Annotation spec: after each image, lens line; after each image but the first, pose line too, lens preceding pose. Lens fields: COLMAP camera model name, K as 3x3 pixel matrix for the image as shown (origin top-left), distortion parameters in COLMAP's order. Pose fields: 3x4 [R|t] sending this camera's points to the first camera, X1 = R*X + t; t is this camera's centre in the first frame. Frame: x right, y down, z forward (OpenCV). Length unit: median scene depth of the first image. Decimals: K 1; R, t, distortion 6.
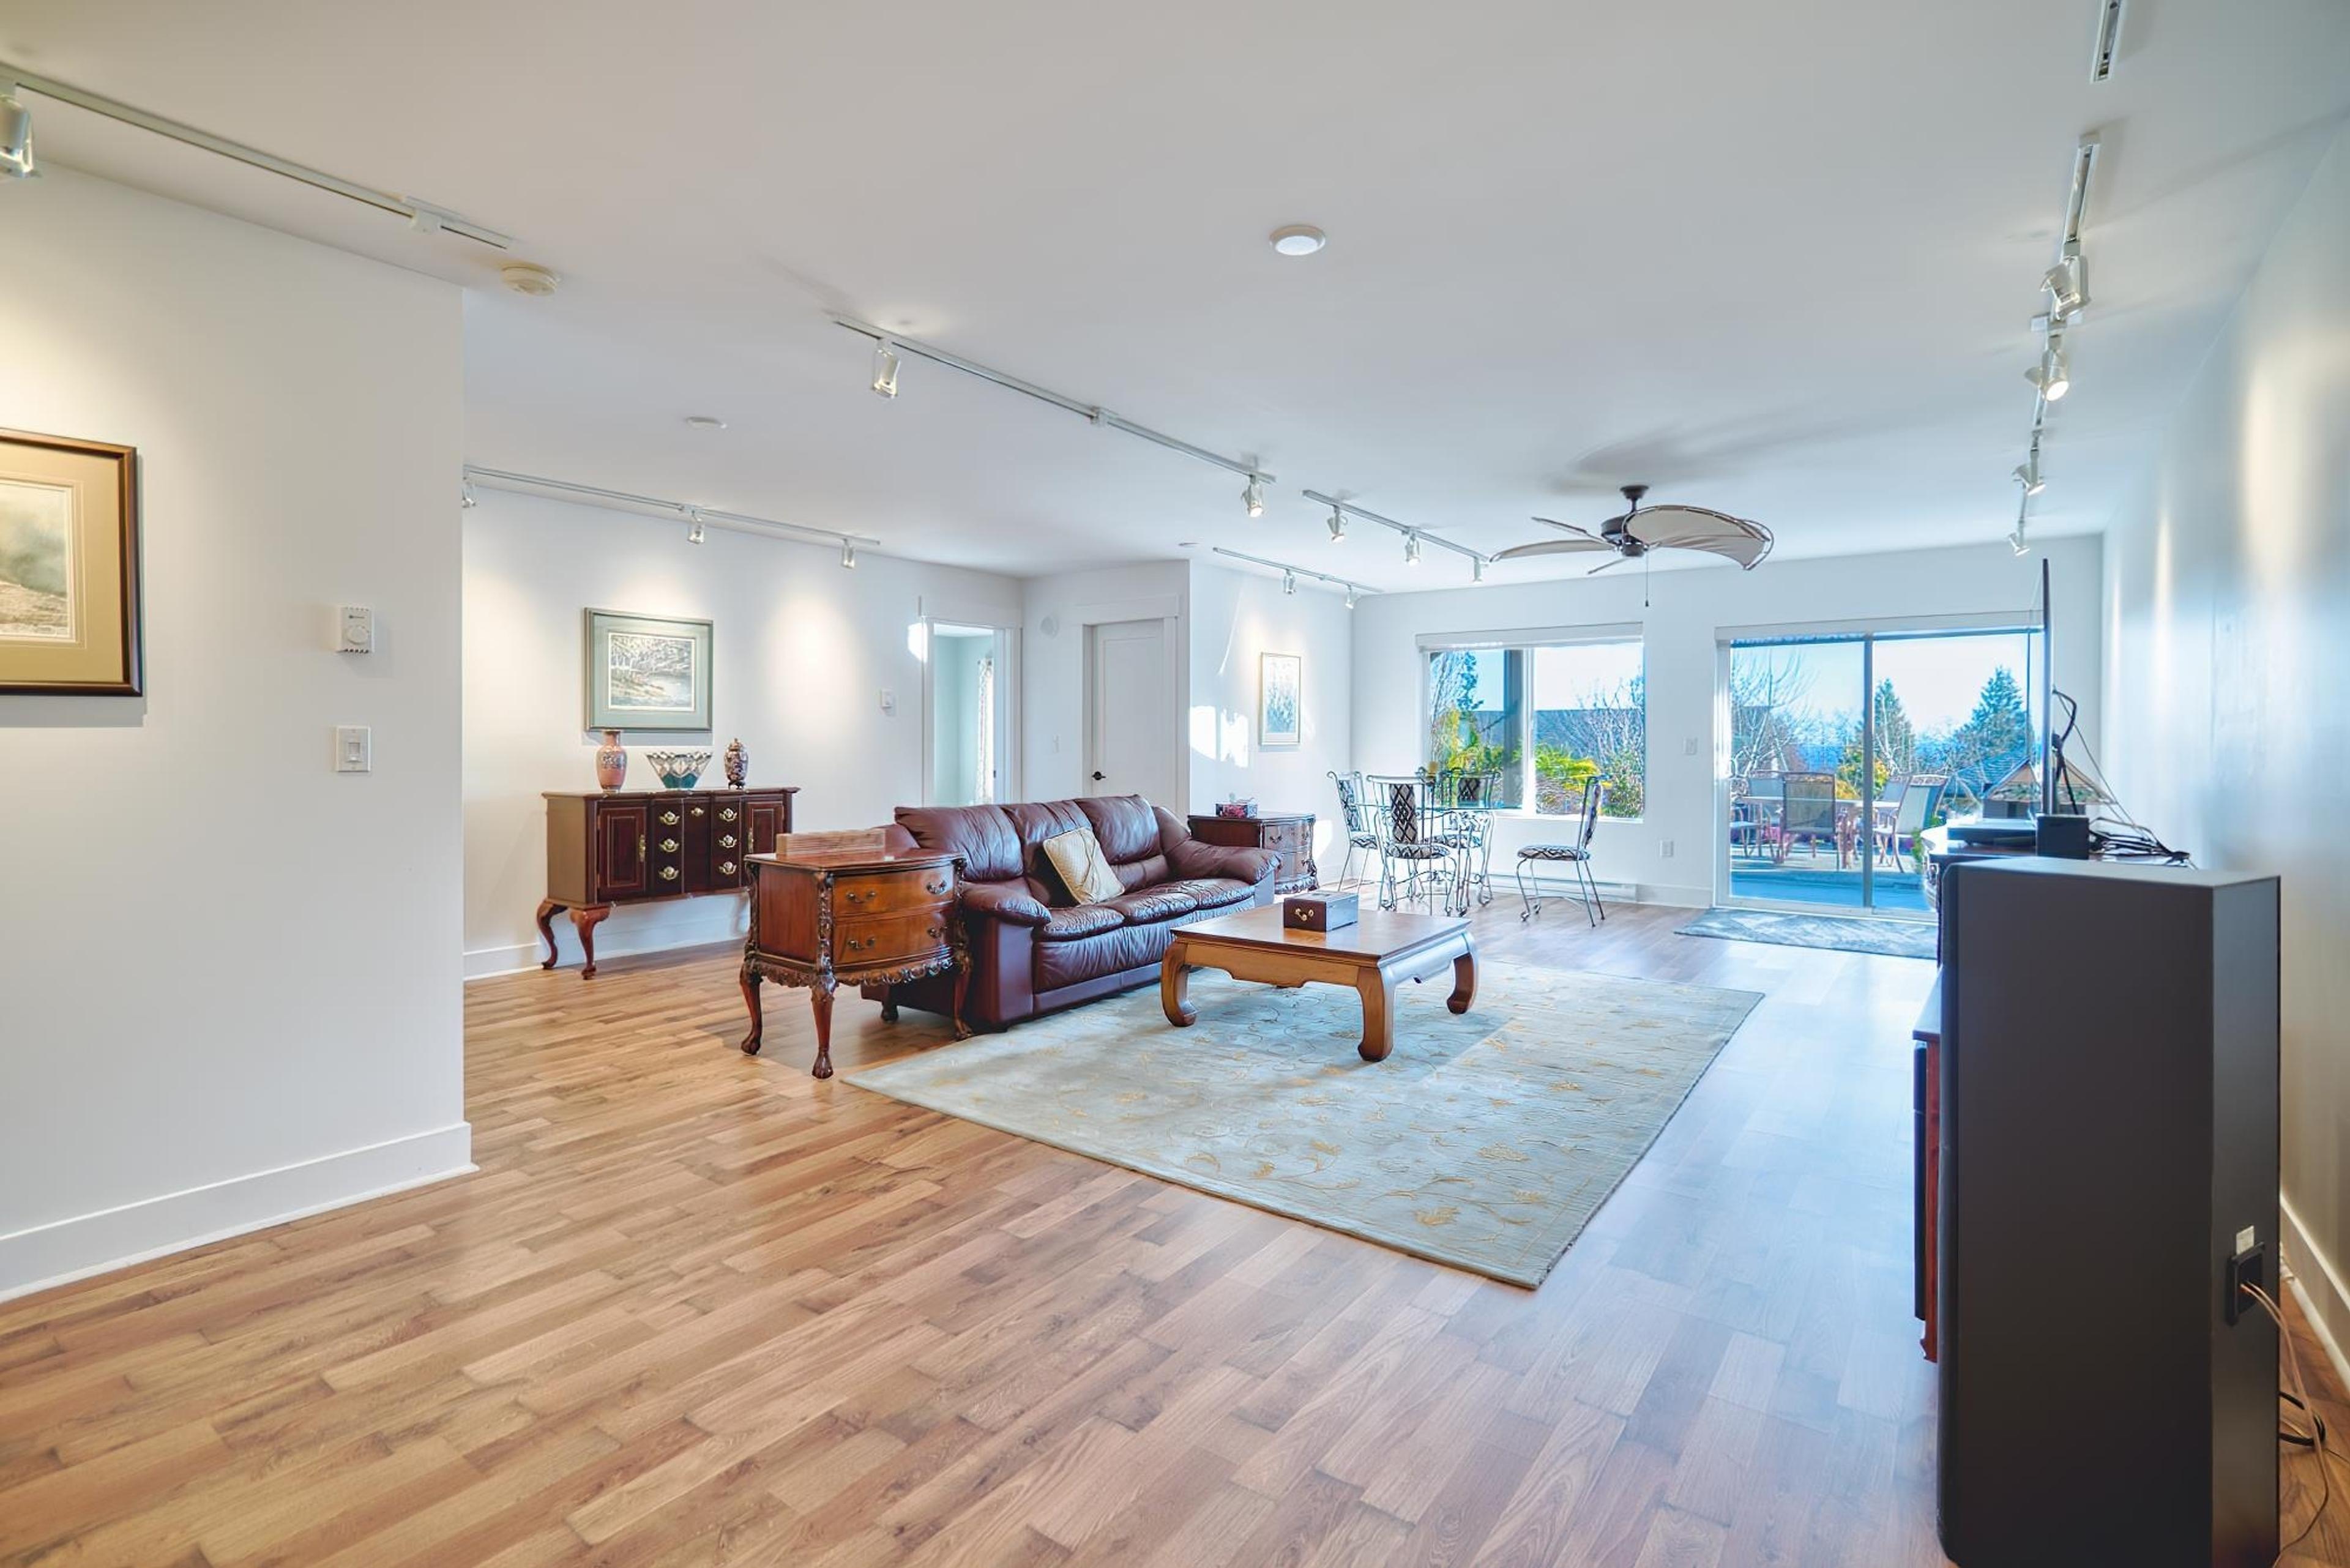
lens RADIAL K [[1082.6, 0, 1165.9], [0, 1082.6, 733.1], [0, 0, 1]] dist [-0.000847, 0.000277]
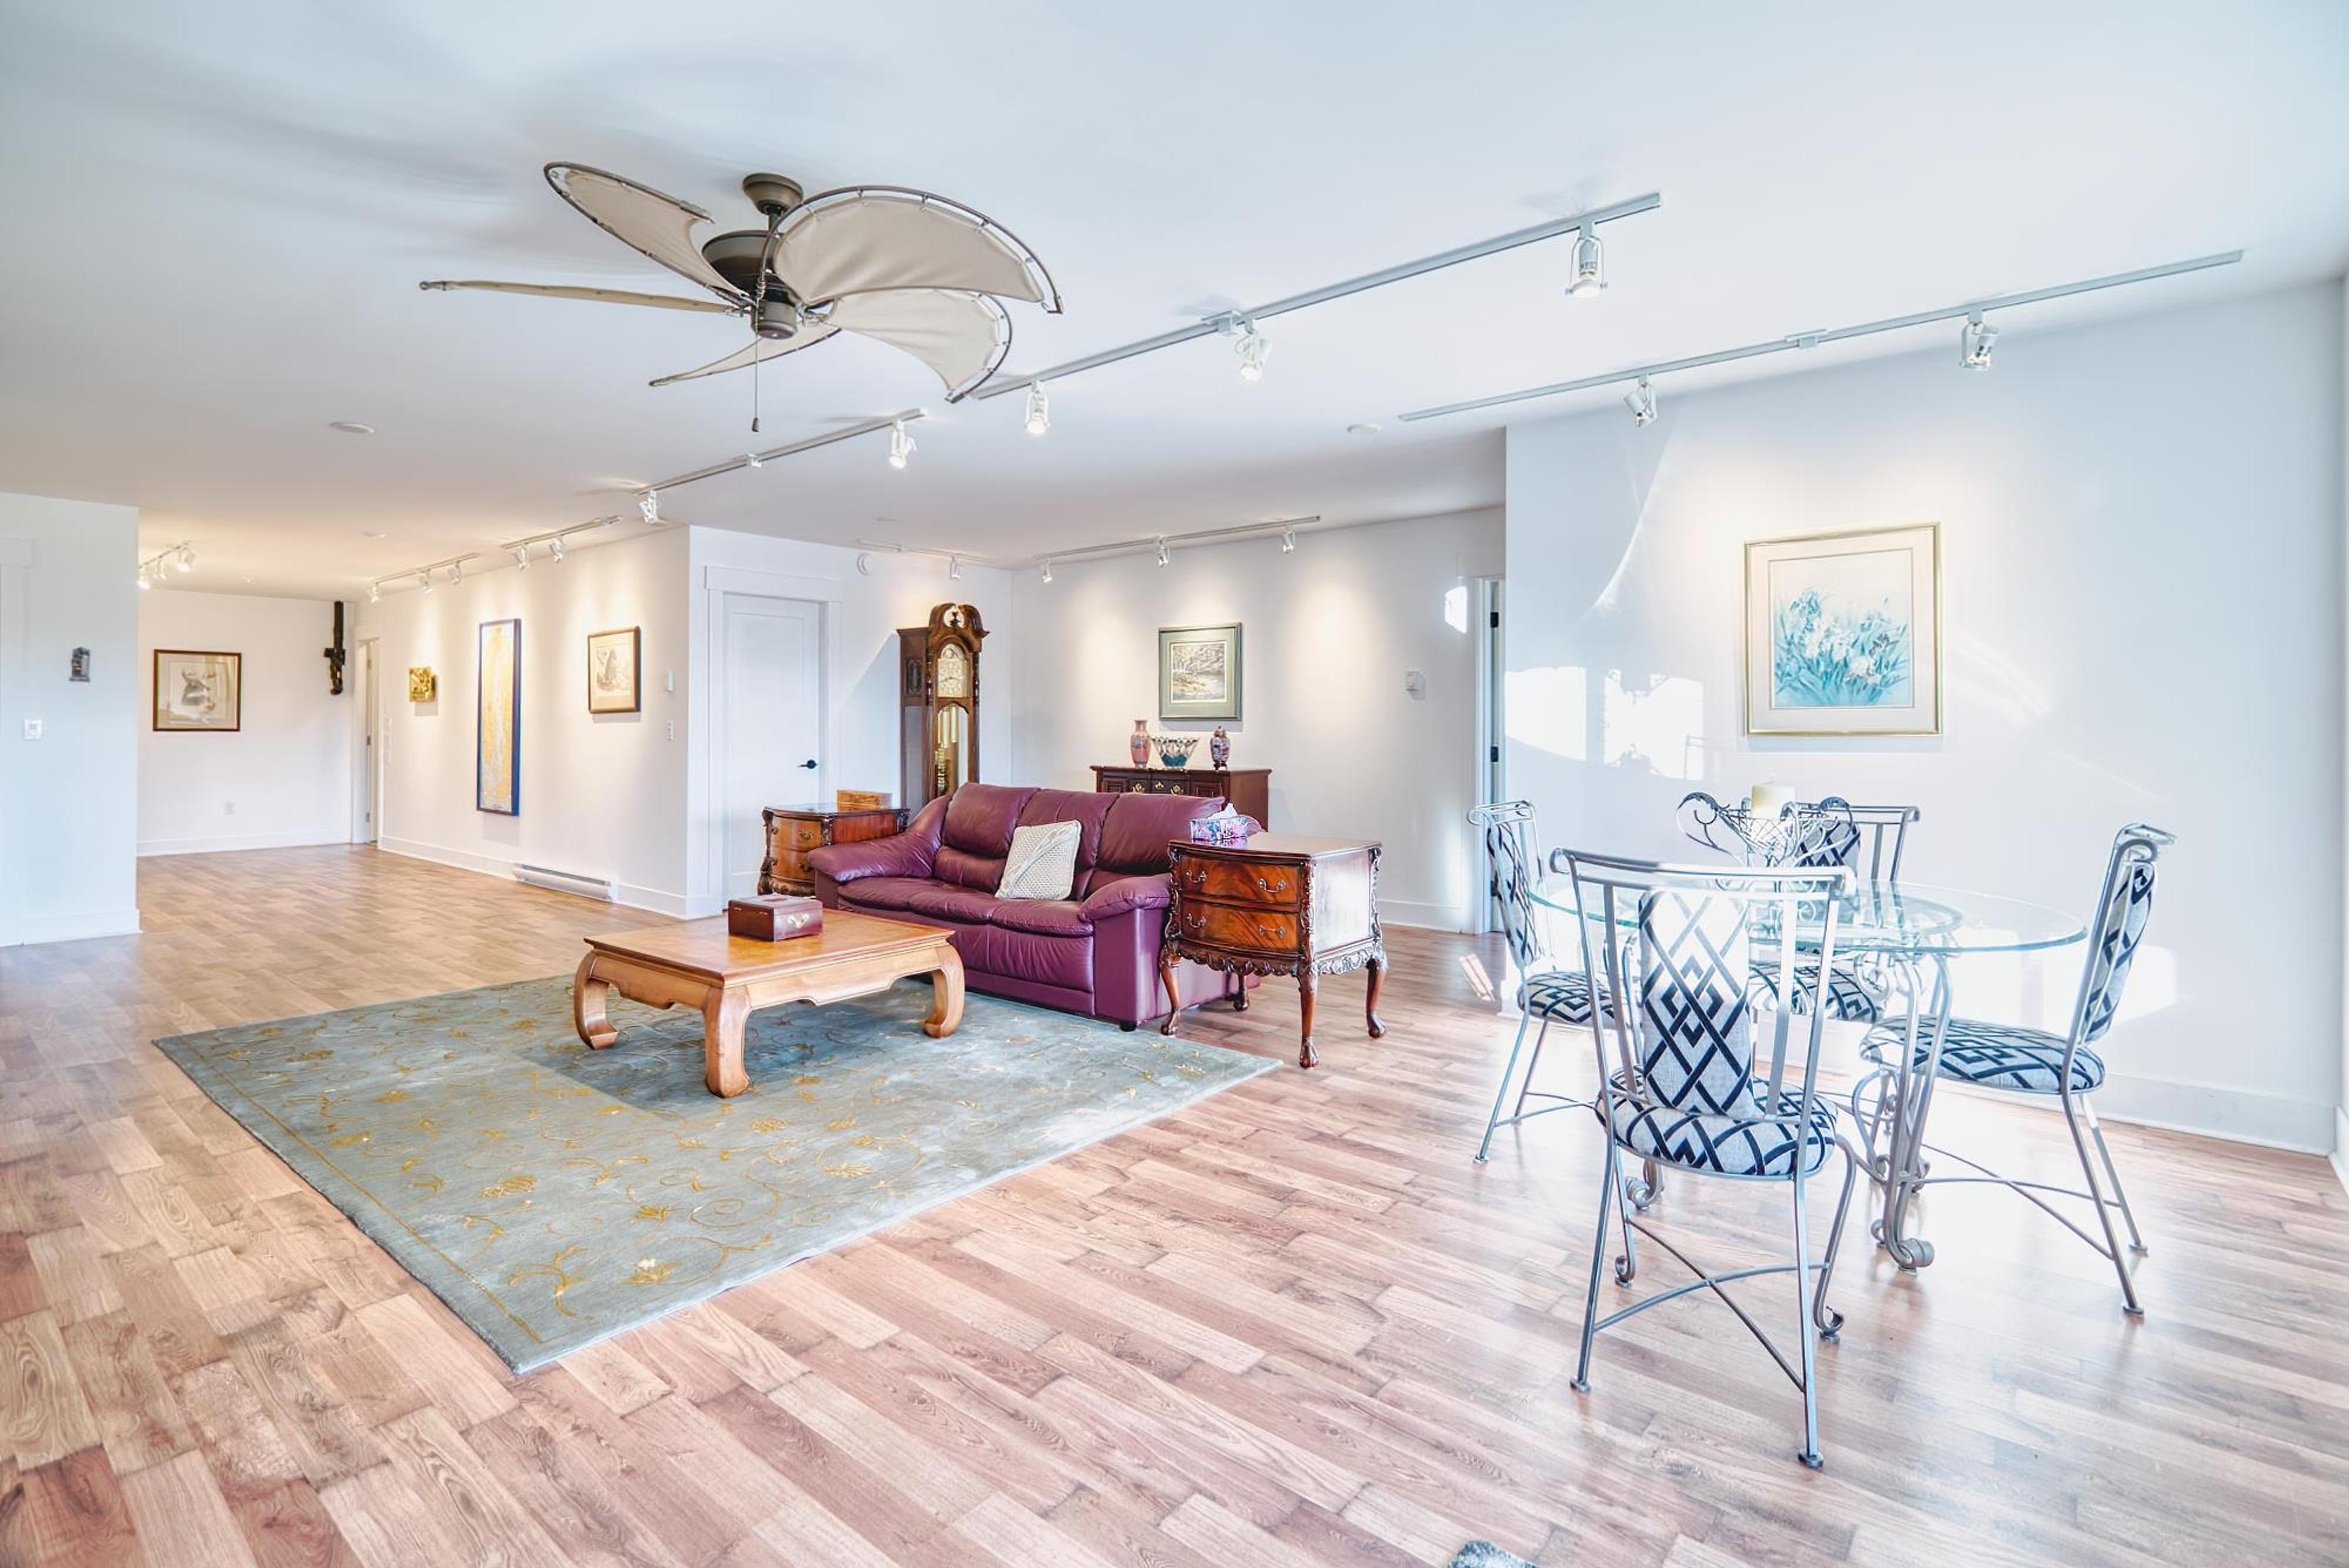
lens RADIAL K [[1111.1, 0, 1189.8], [0, 1111.1, 736.4], [0, 0, 1]] dist [-0.014614, 0.010423]
pose [[-0.028409, 0.005559, -0.999581, 0.782294], [0.006296, 0.999966, 0.005382, 0.009586], [0.999577, -0.006140, -0.028443, 1.016975]]
